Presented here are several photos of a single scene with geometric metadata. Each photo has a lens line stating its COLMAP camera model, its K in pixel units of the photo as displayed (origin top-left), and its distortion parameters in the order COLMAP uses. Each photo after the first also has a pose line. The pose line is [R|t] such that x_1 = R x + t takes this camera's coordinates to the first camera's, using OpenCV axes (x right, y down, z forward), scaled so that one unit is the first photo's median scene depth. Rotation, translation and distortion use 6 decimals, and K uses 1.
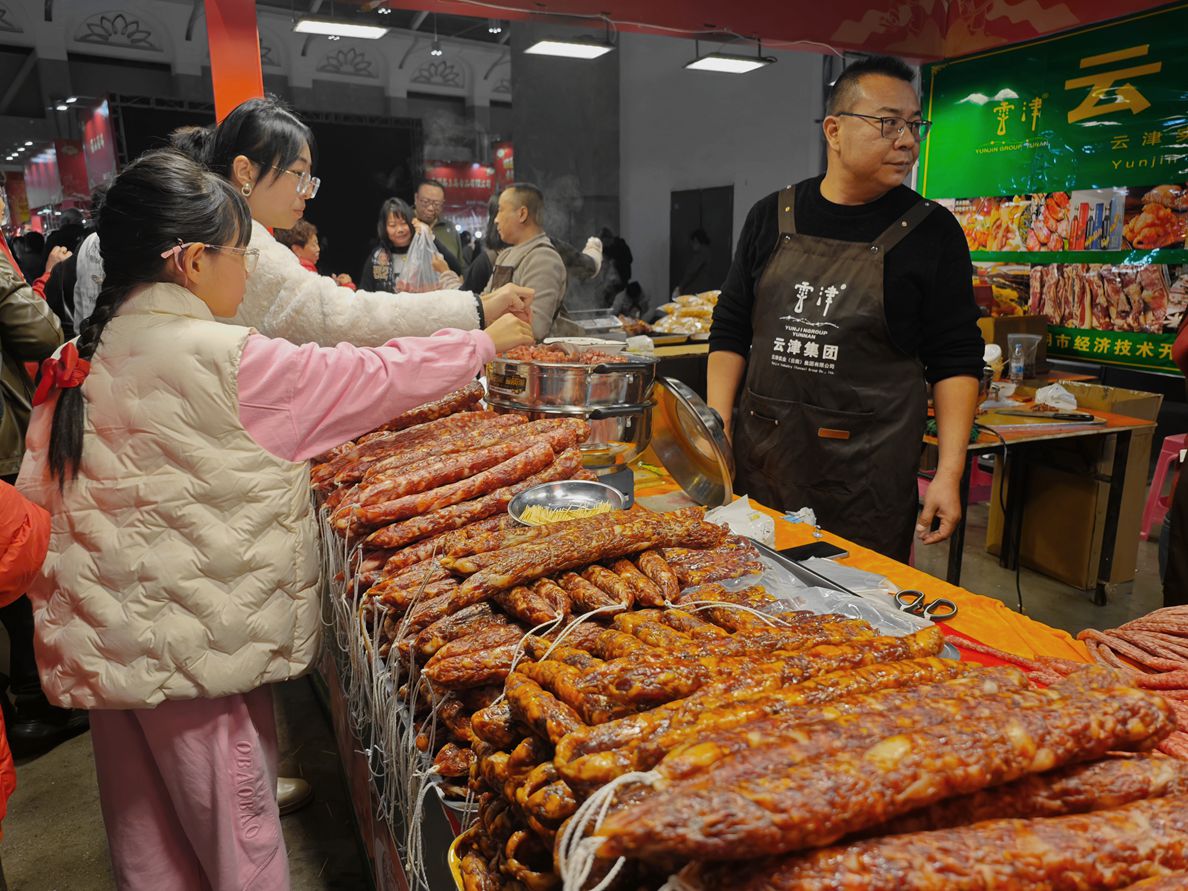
lens RADIAL K [[851.0, 0, 595.4], [0, 851.0, 437.7], [0, 0, 1]] dist [-0.000121, 0.021968]
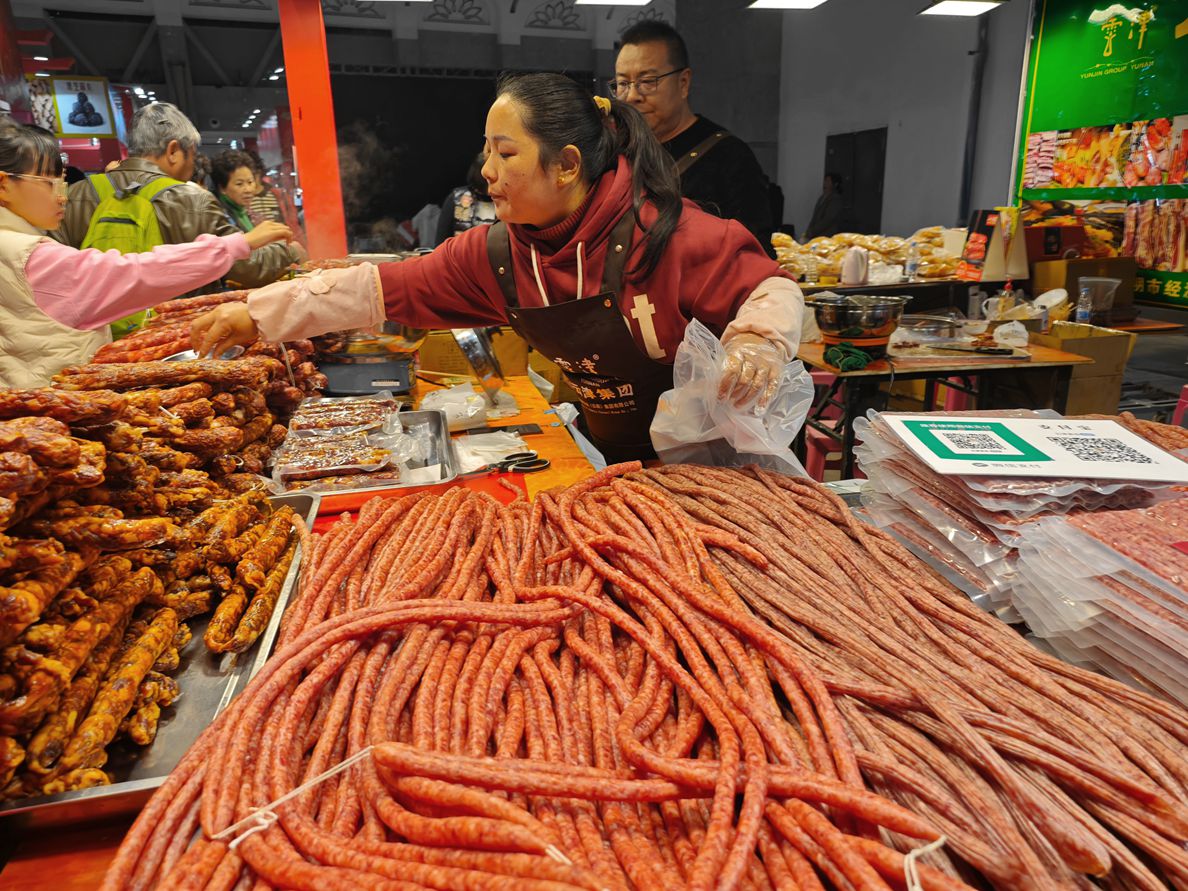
lens RADIAL K [[851.0, 0, 596.1], [0, 851.0, 453.9], [0, 0, 1]] dist [-0.000121, 0.021968]
pose [[0.971729, 0.054732, -0.229668, 0.184031], [-0.039012, 0.996609, 0.072444, 0.022210], [0.232854, -0.061436, 0.970569, -0.037866]]
